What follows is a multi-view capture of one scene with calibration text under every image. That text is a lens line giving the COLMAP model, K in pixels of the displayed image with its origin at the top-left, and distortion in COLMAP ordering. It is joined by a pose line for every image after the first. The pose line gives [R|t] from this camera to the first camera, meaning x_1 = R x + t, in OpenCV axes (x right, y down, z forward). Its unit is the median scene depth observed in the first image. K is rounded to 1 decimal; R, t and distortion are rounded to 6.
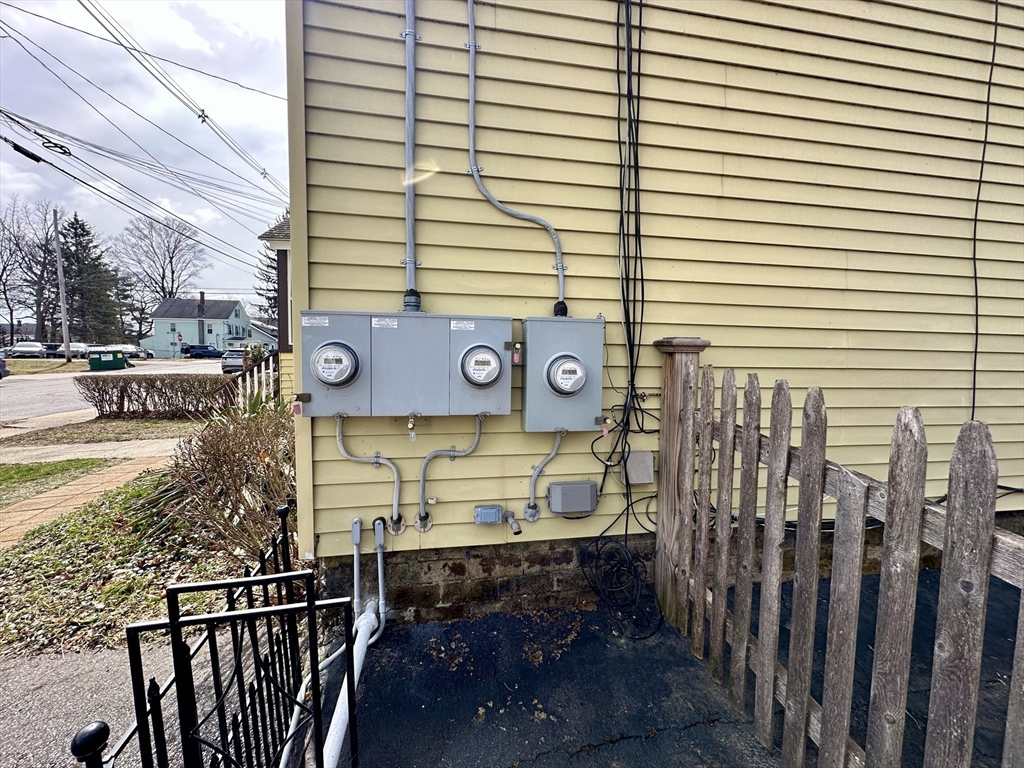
lens RADIAL K [[413.3, 0, 511.5], [0, 413.3, 380.5], [0, 0, 1]] dist [-0.002747, 0.000061]
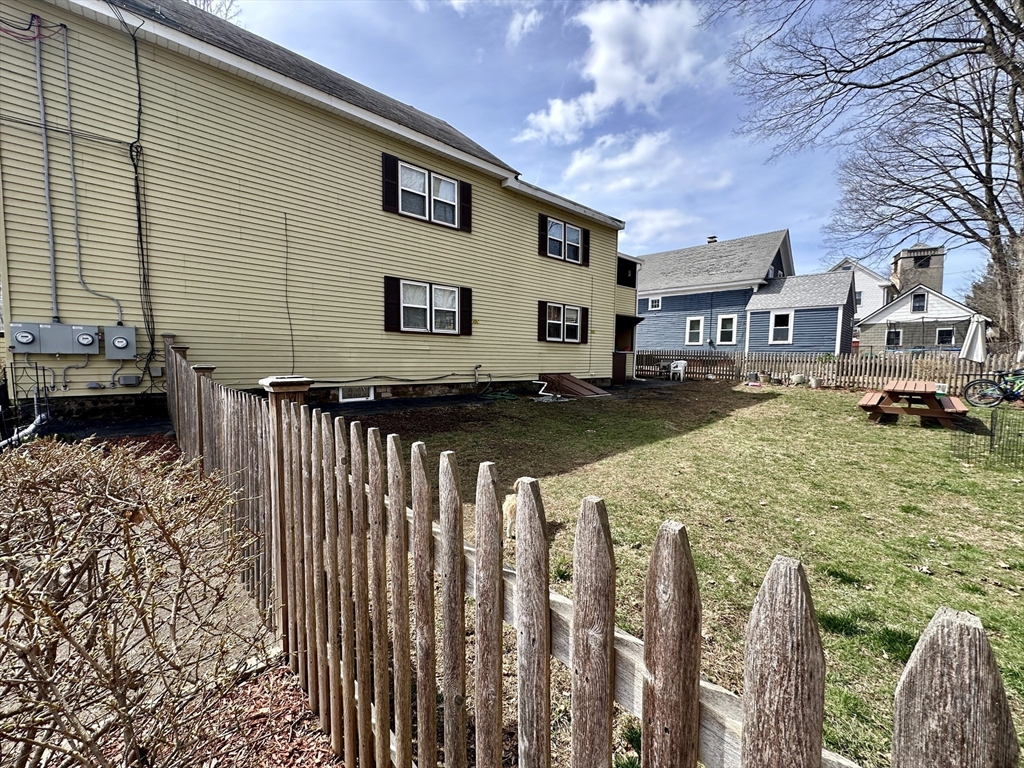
lens RADIAL K [[413.3, 0, 514.5], [0, 413.3, 384.5], [0, 0, 1]] dist [-0.002747, 0.000061]
pose [[0.843388, -0.038589, 0.535917, 1.016526], [0.035598, 0.999239, 0.015929, 0.385241], [-0.536124, 0.005644, 0.844120, -3.573412]]
